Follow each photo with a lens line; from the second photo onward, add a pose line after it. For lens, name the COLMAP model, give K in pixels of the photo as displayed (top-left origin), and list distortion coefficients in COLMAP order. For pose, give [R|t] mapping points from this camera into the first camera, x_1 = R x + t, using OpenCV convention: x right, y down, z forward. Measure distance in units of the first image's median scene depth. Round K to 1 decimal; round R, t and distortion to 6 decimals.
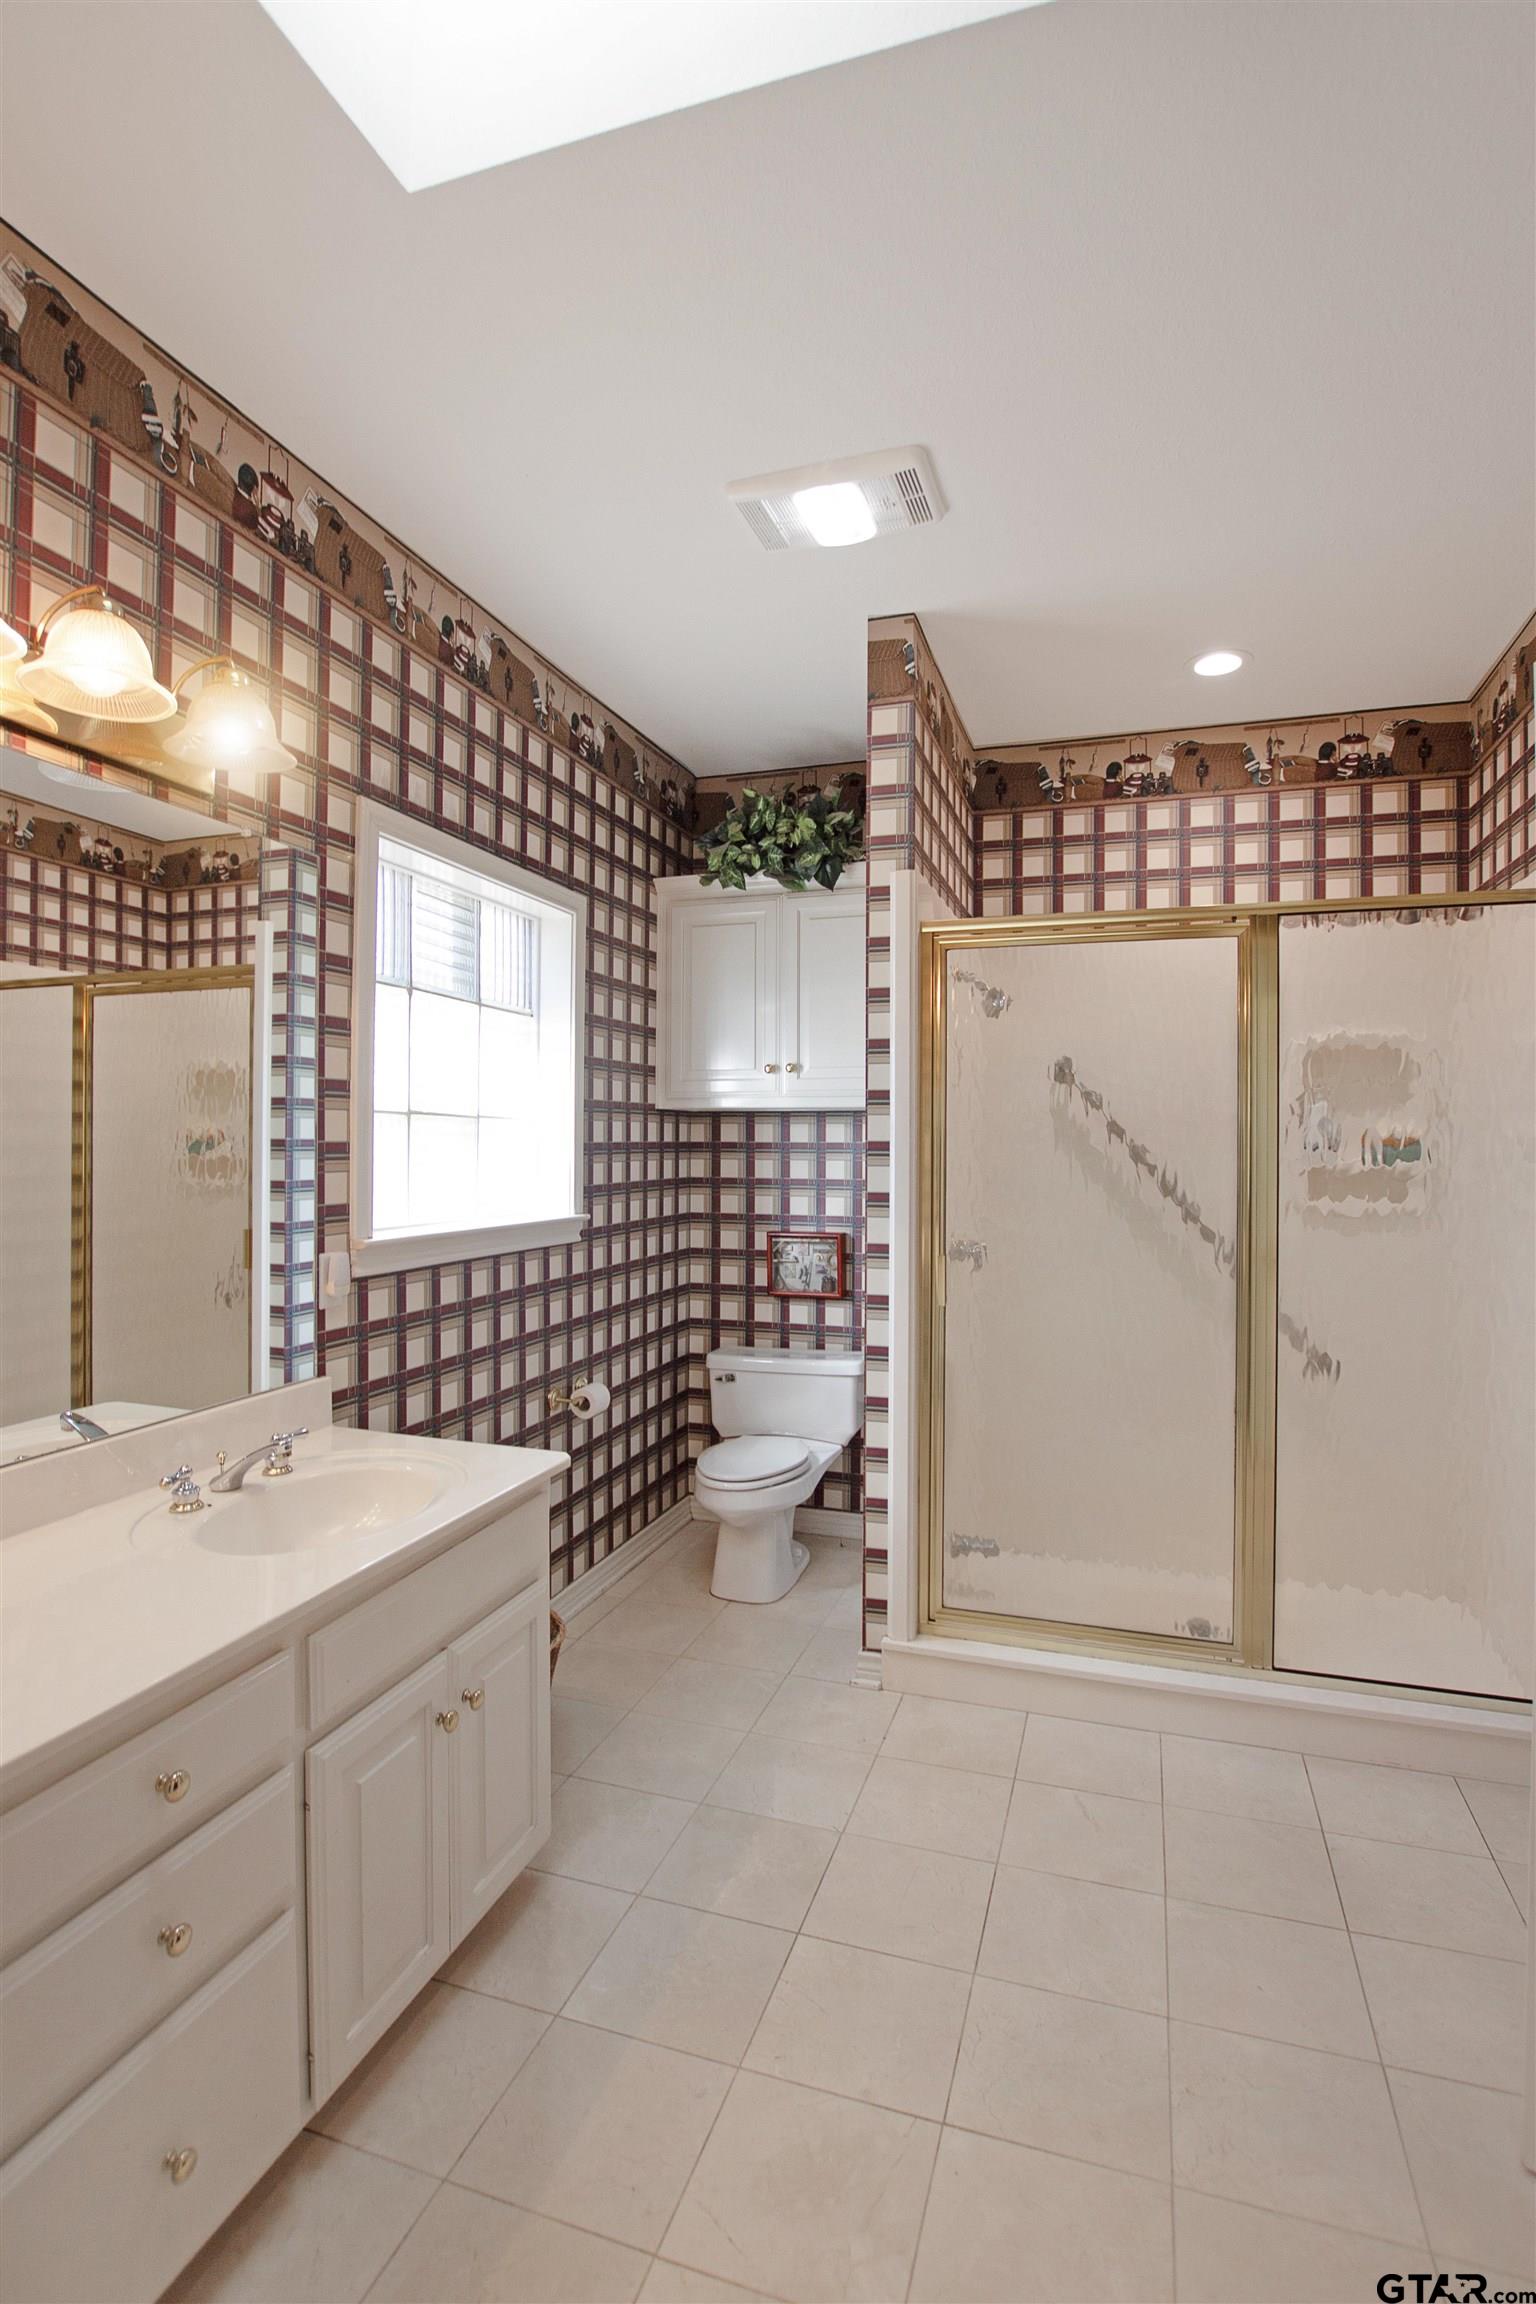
lens RADIAL K [[1115.6, 0, 771.4], [0, 1115.6, 1154.9], [0, 0, 1]] dist [-0.024201, 0.001149]
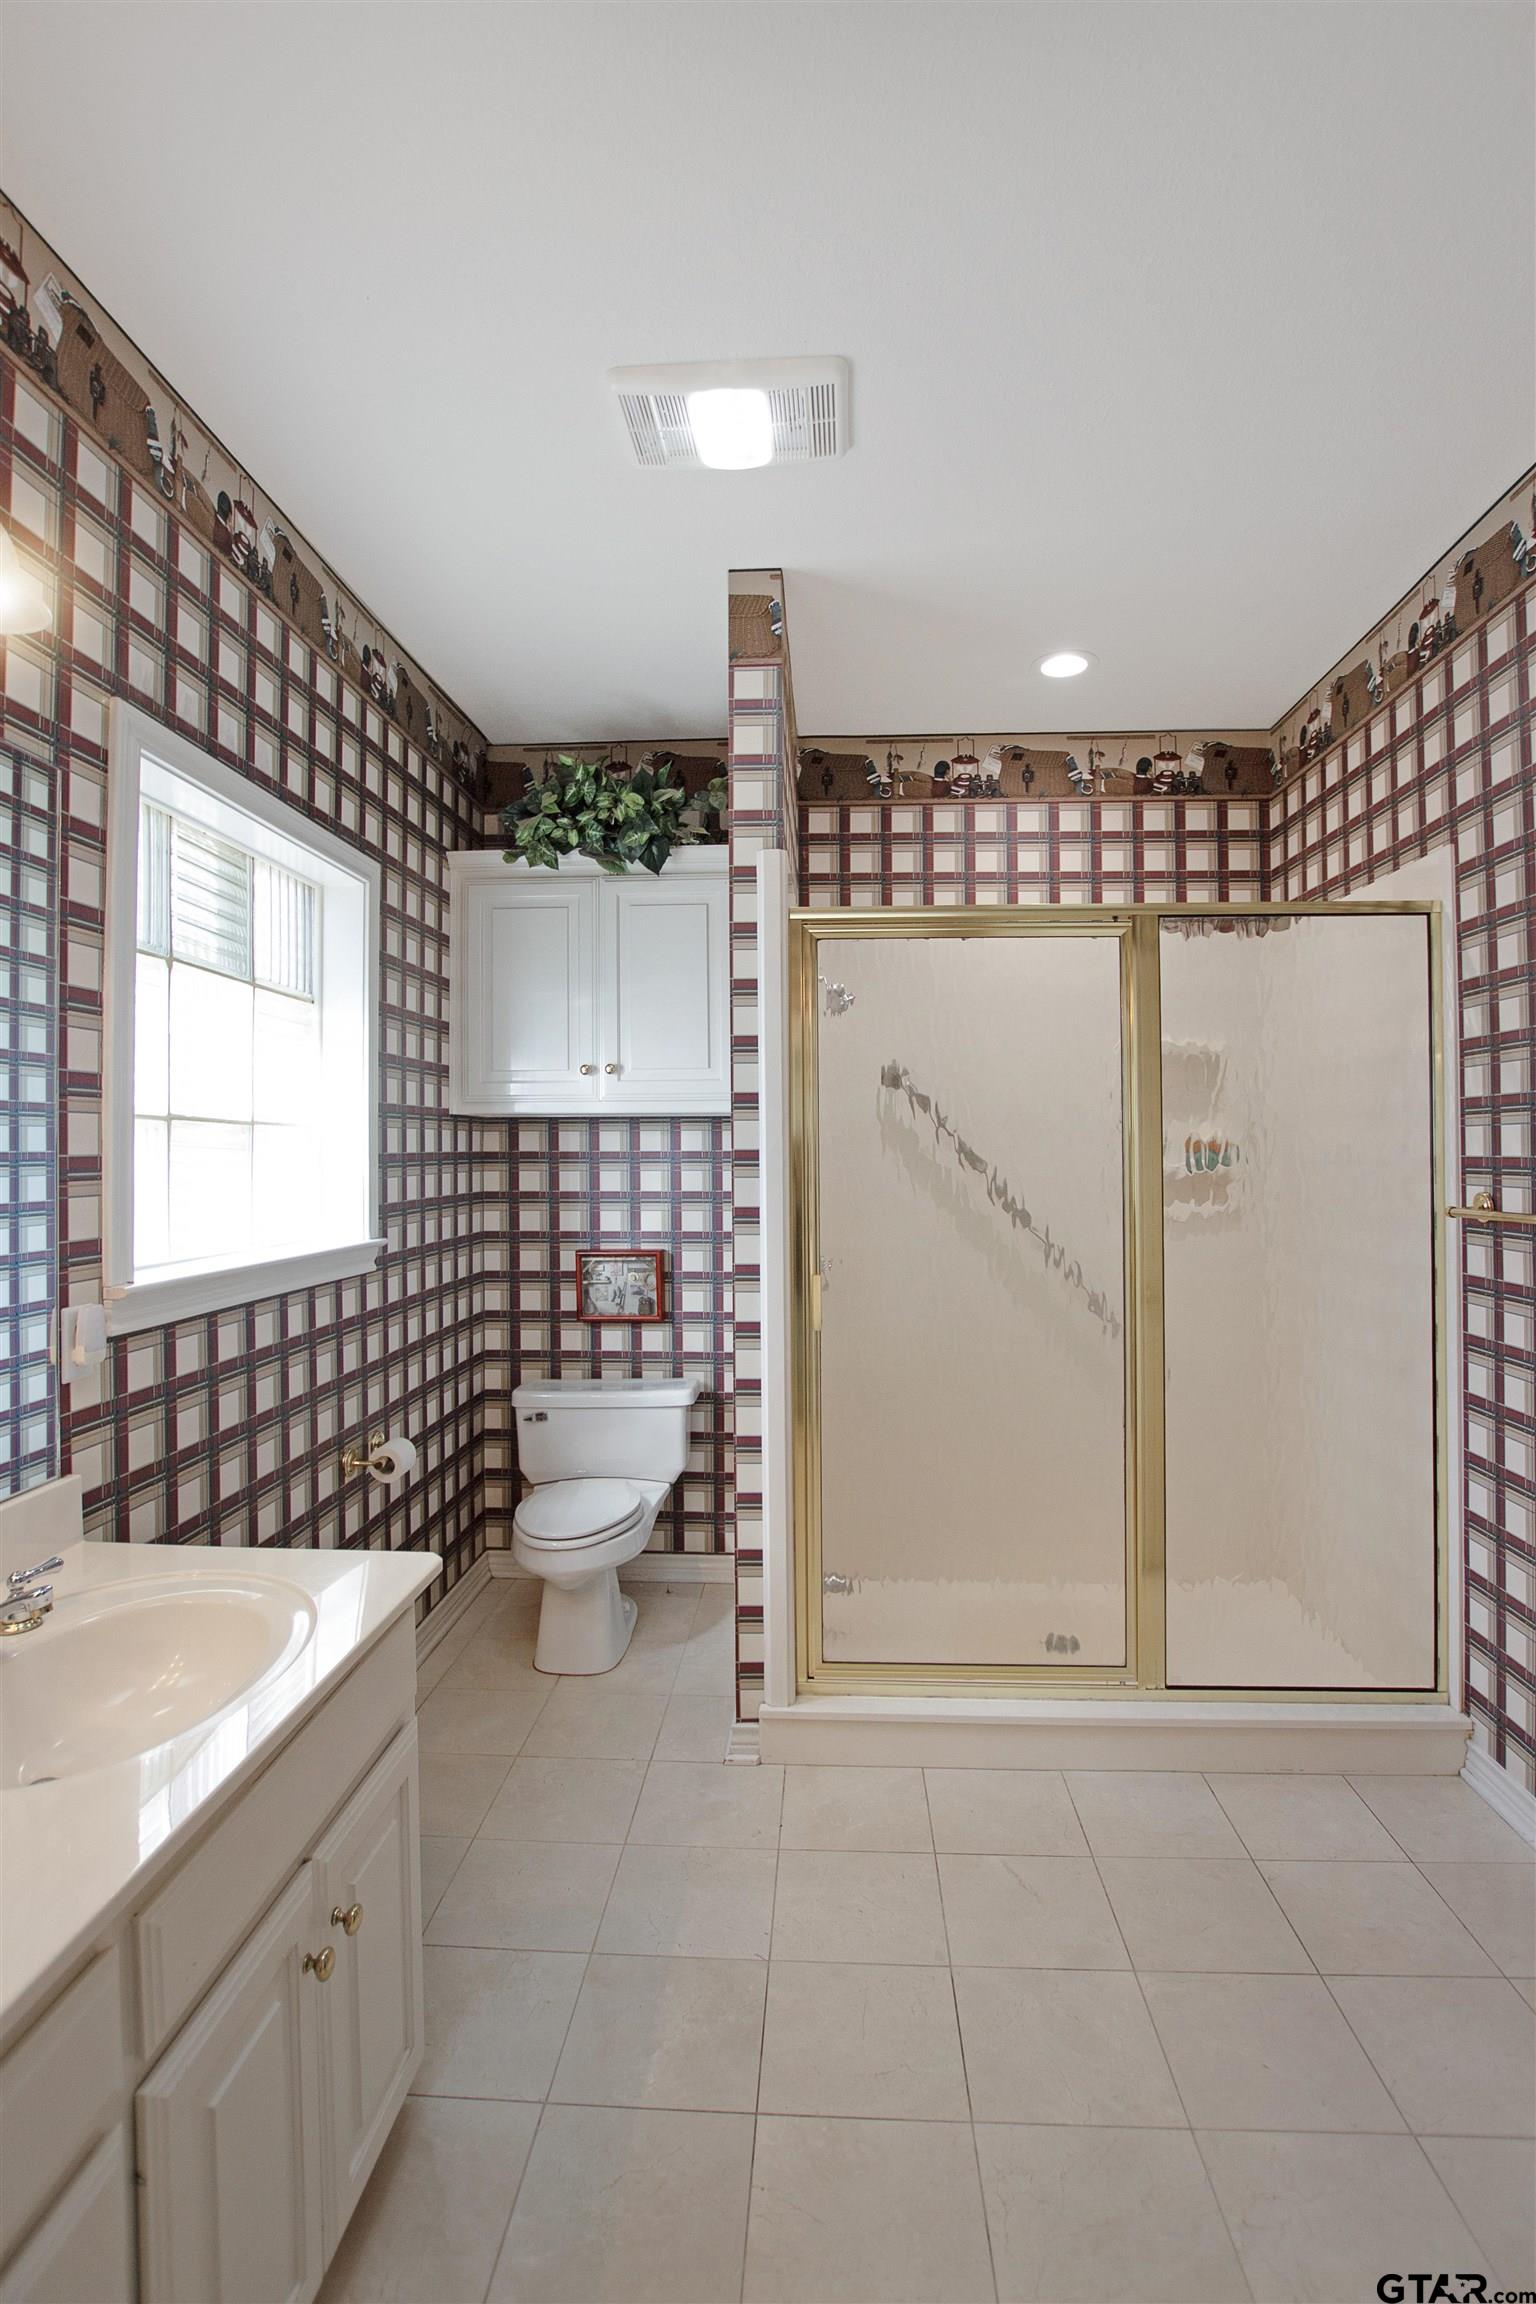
lens RADIAL K [[1080.0, 0, 768.0], [0, 1080.0, 1152.0], [0, 0, 1]] dist [-0.024085, -0.000737]
pose [[0.963686, -0.007929, 0.266922, -0.101739], [0.010420, 0.999914, -0.007915, -0.002880], [-0.266836, 0.010409, 0.963686, 0.136071]]
